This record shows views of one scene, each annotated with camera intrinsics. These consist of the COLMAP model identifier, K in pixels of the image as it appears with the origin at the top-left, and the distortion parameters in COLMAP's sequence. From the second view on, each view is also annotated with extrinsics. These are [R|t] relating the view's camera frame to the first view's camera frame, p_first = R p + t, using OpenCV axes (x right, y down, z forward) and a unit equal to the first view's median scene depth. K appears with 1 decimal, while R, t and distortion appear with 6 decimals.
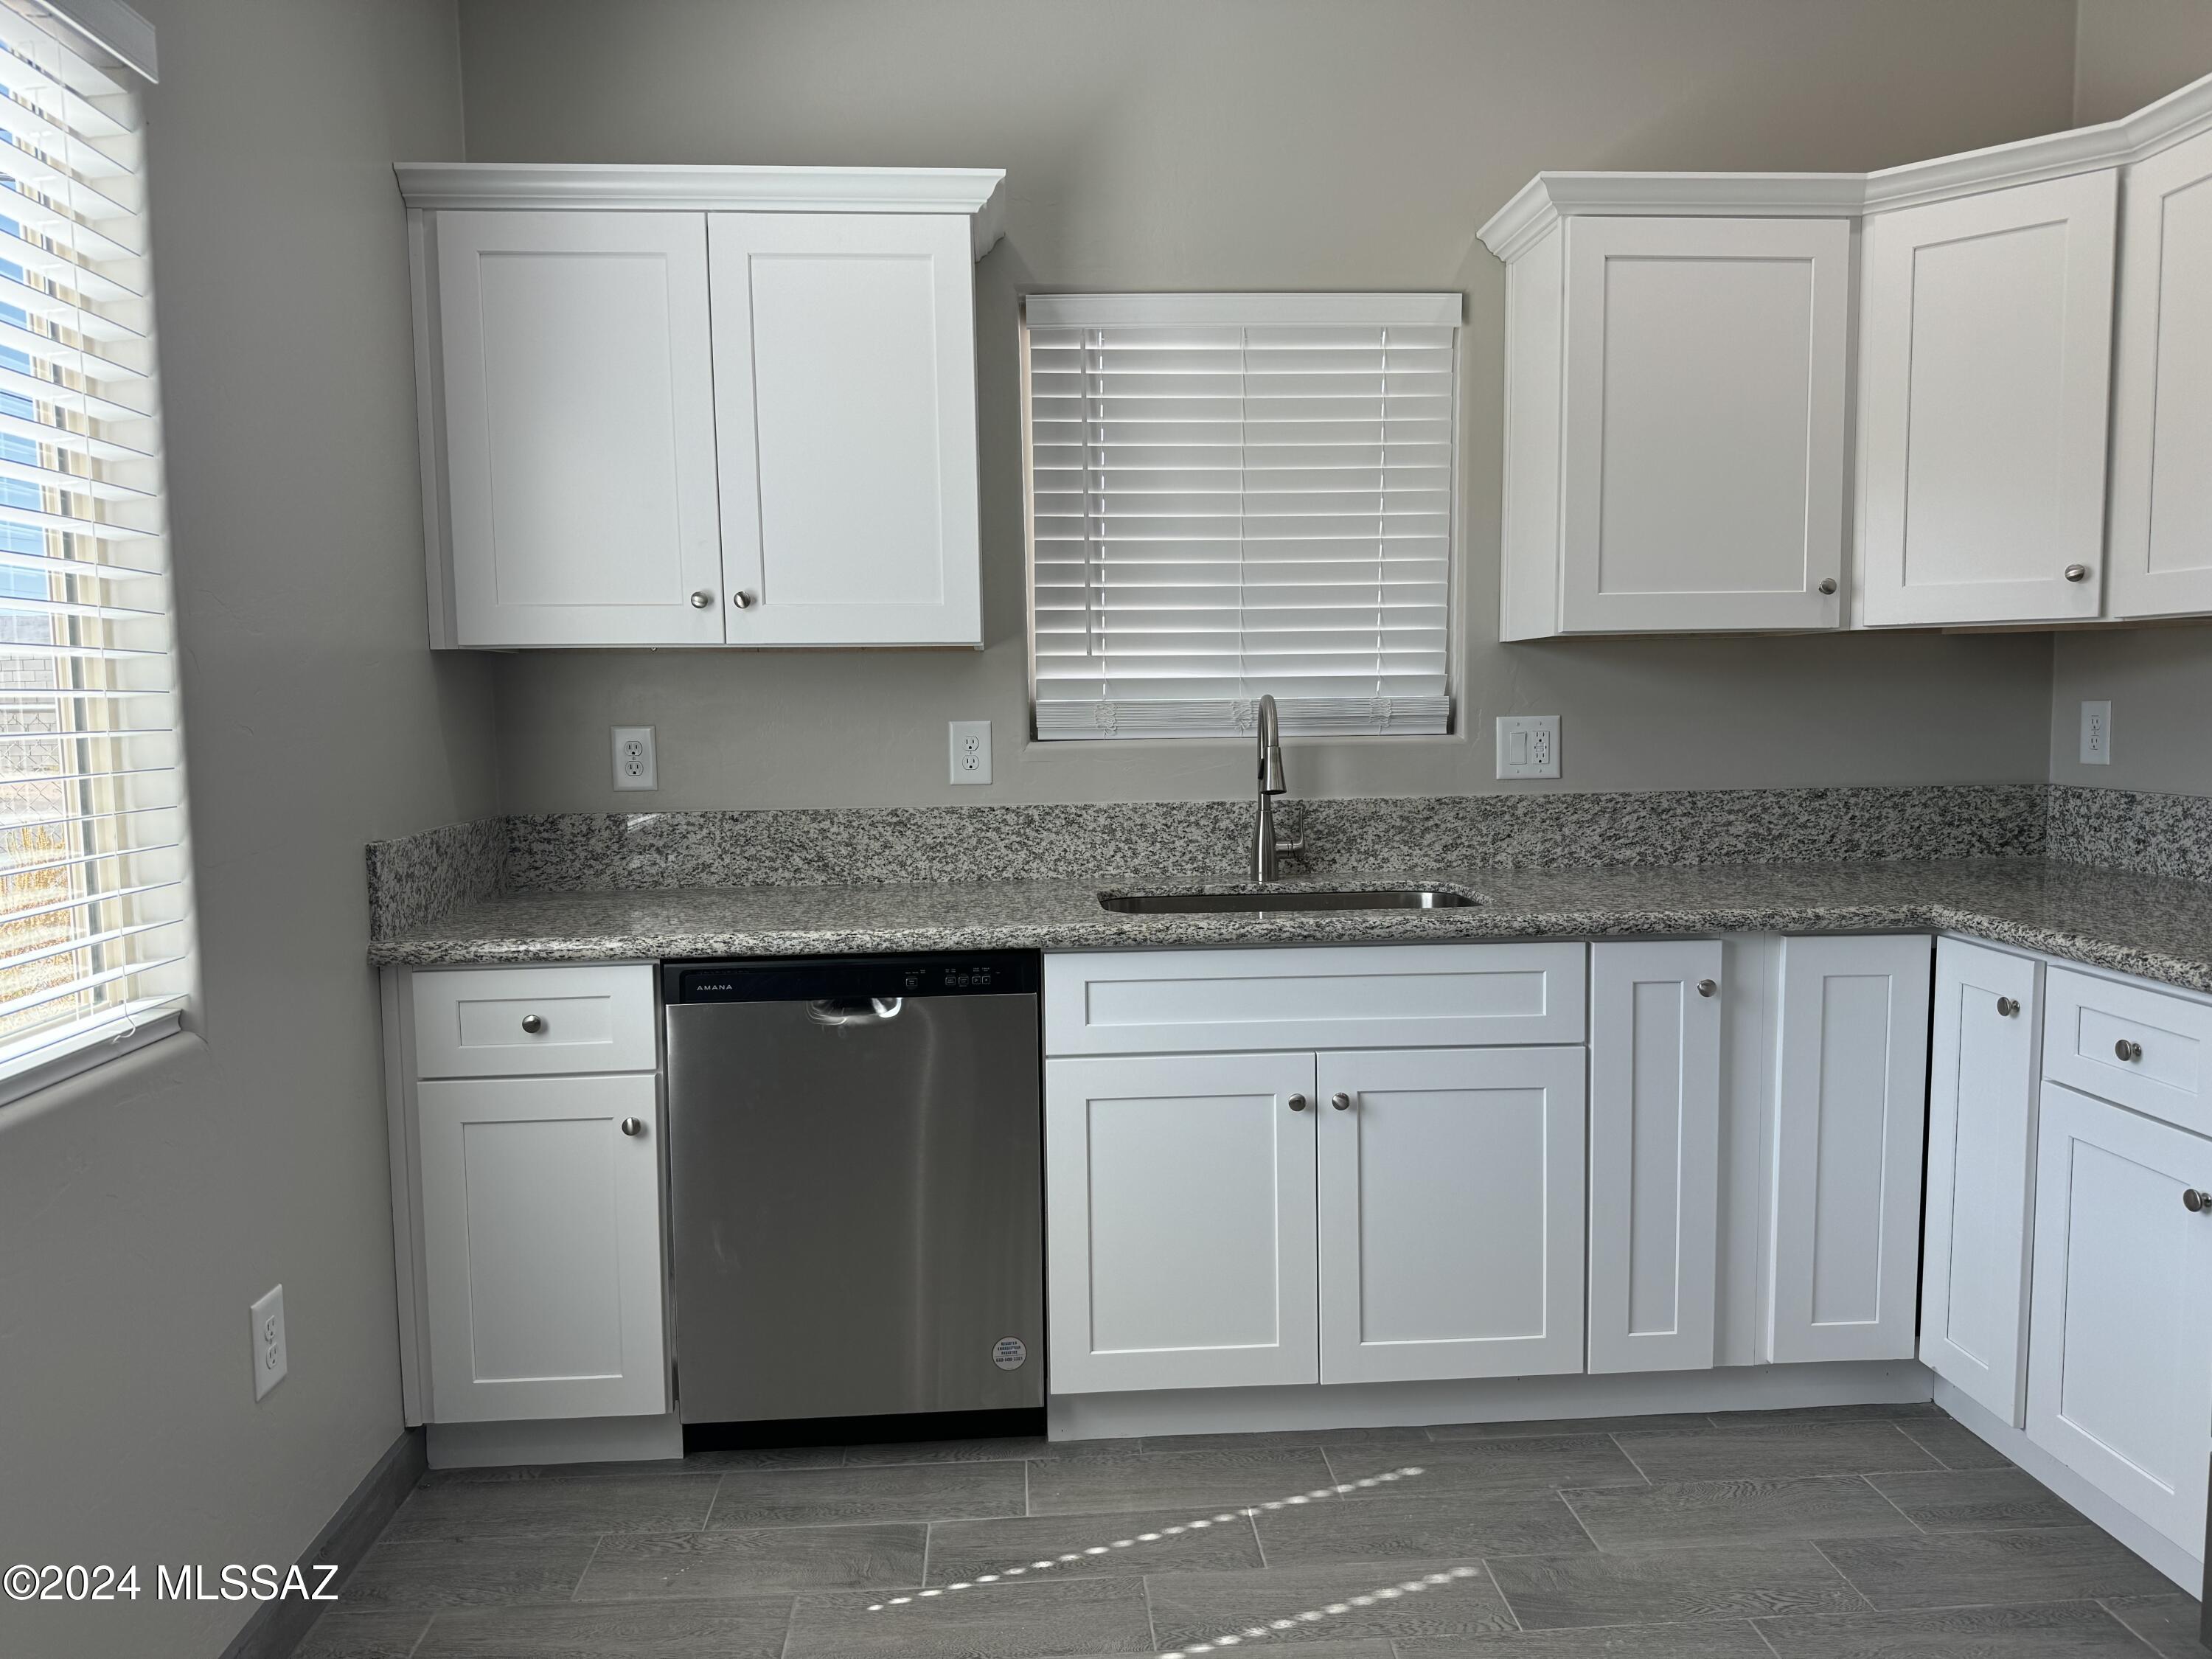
lens RADIAL K [[1545.2, 0, 1109.4], [0, 1545.2, 837.3], [0, 0, 1]] dist [0.102740, -0.137651]
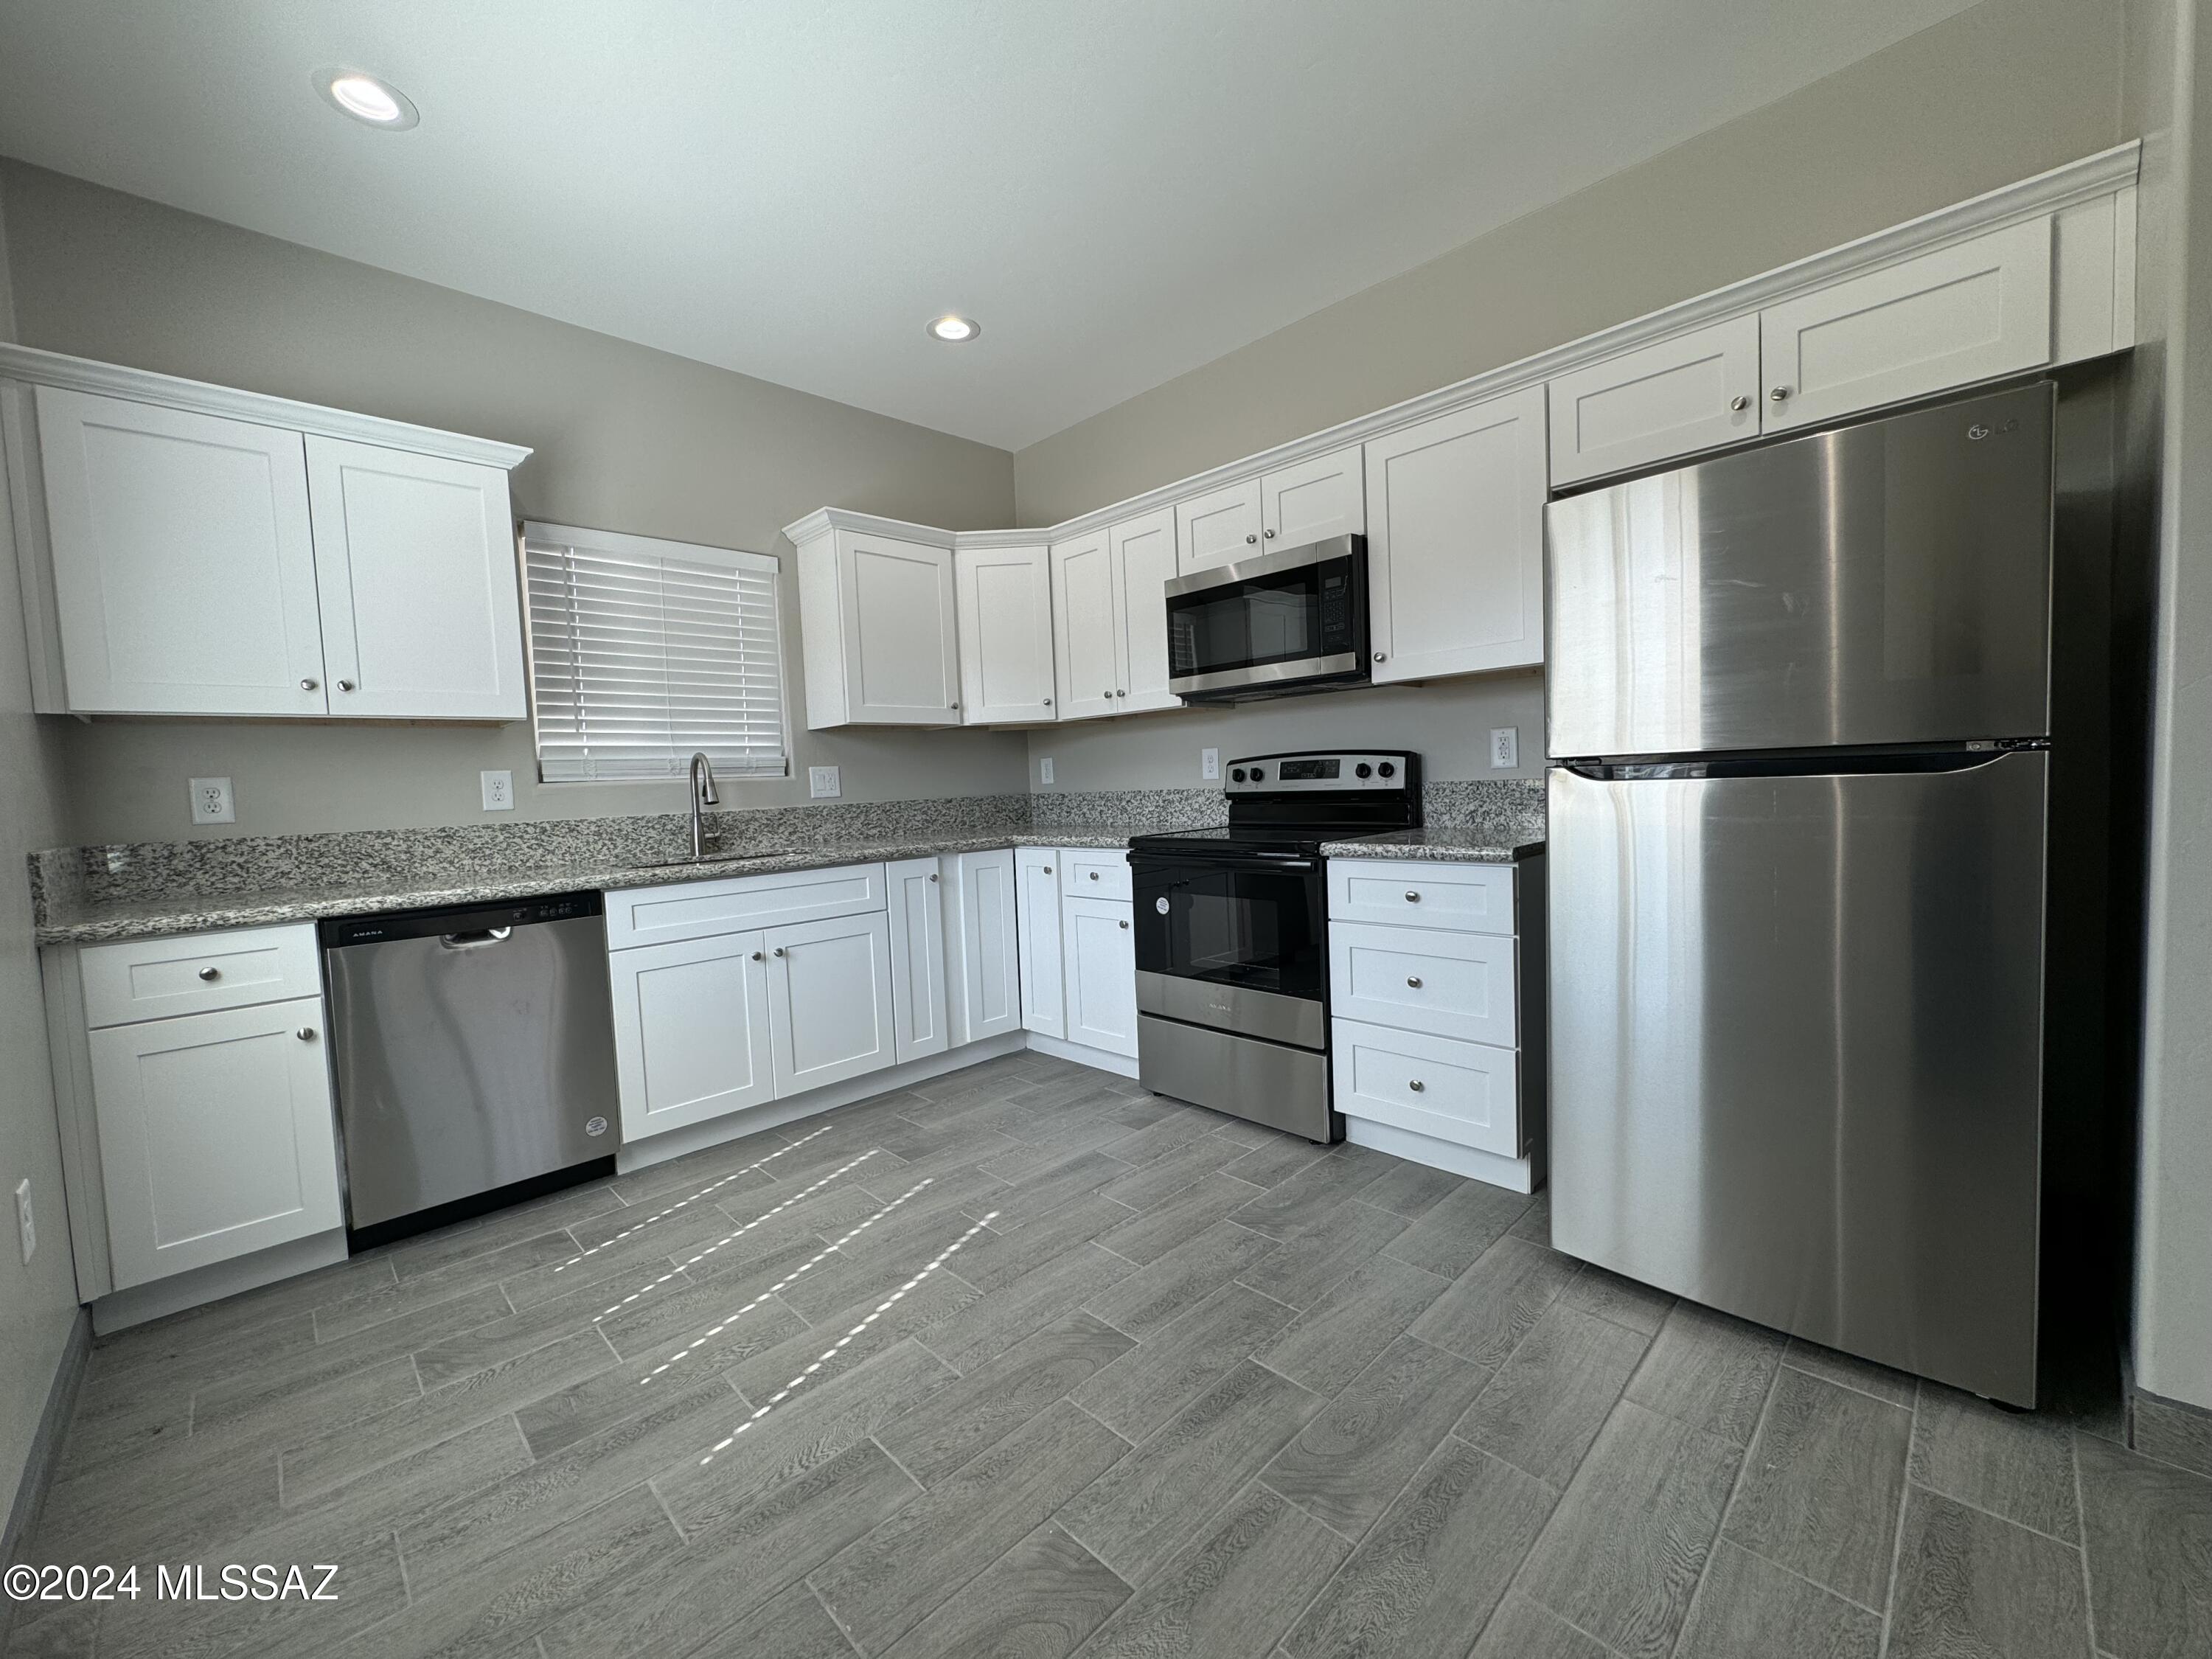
lens RADIAL K [[884.2, 0, 1103.2], [0, 884.2, 829.3], [0, 0, 1]] dist [-0.001957, 0.000172]
pose [[0.759394, -0.054570, 0.648338, -0.244633], [0.091470, 0.995534, -0.023345, 0.075557], [-0.644169, 0.077032, 0.760994, -0.121644]]
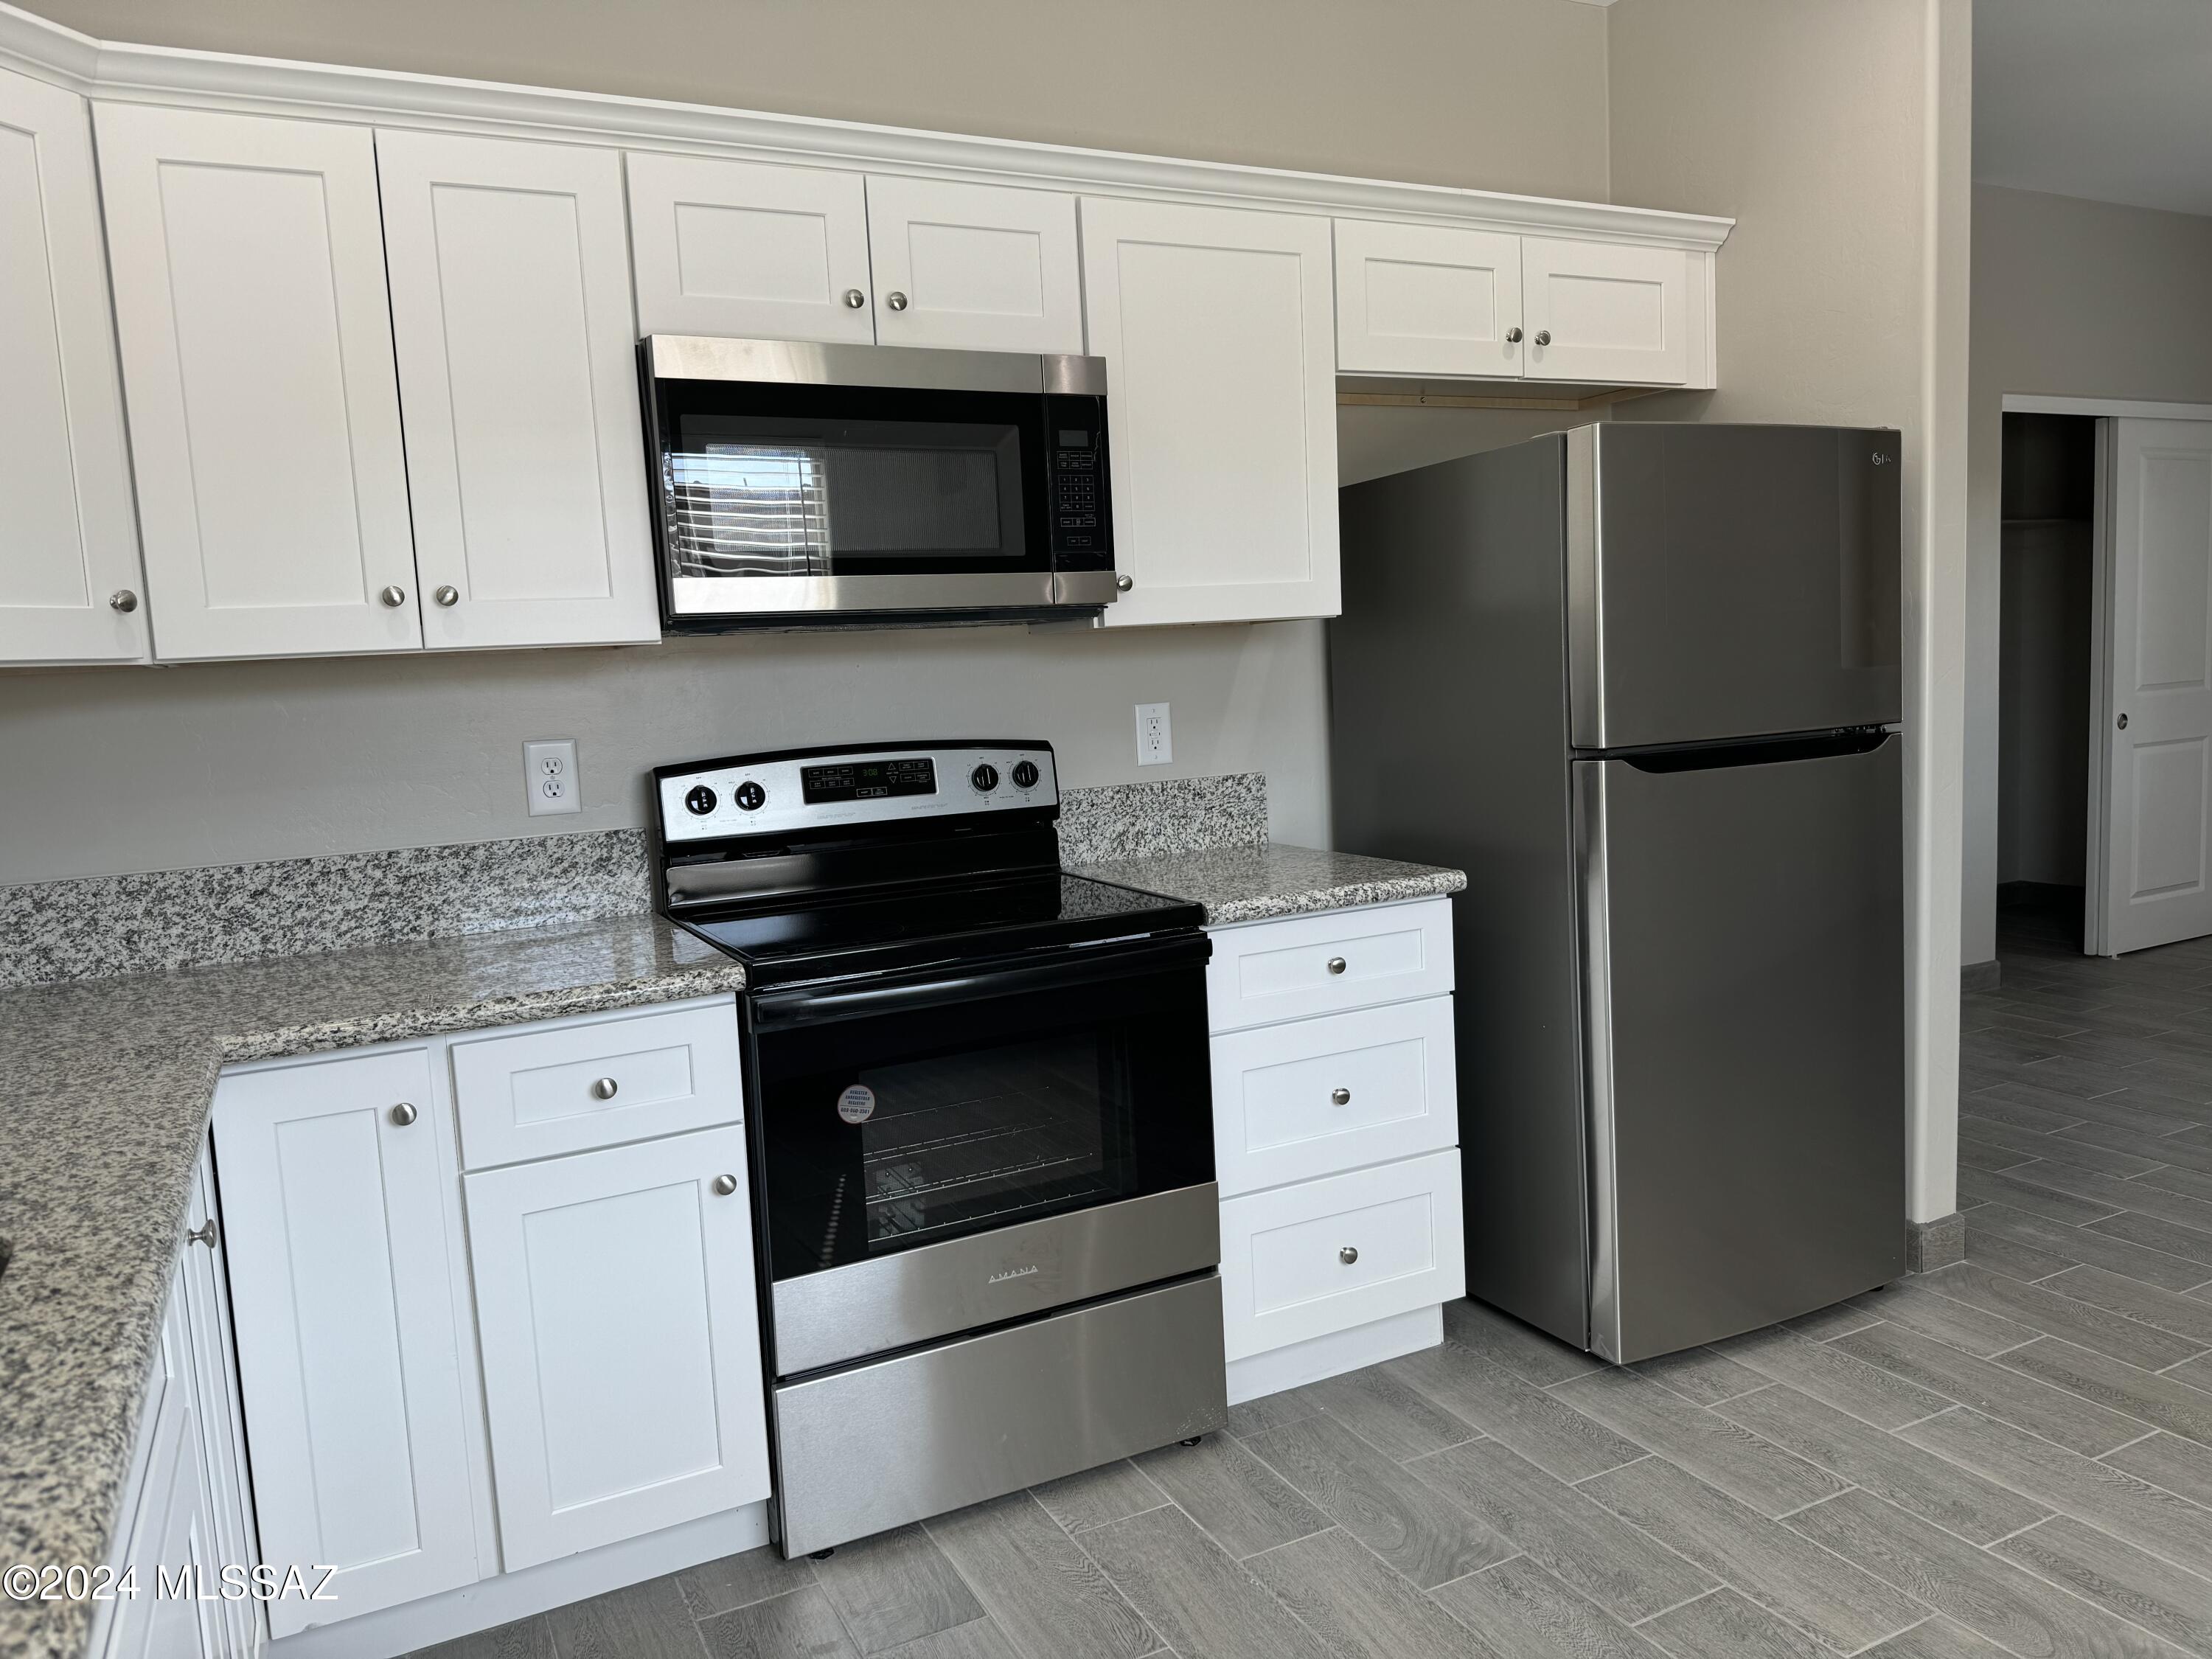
lens RADIAL K [[1545.2, 0, 1109.4], [0, 1545.2, 837.3], [0, 0, 1]] dist [0.102740, -0.137651]
pose [[-0.391544, -0.067028, 0.917715, -0.299408], [0.140373, 0.981319, 0.131563, -0.084599], [-0.909389, 0.180335, -0.374821, 0.852294]]
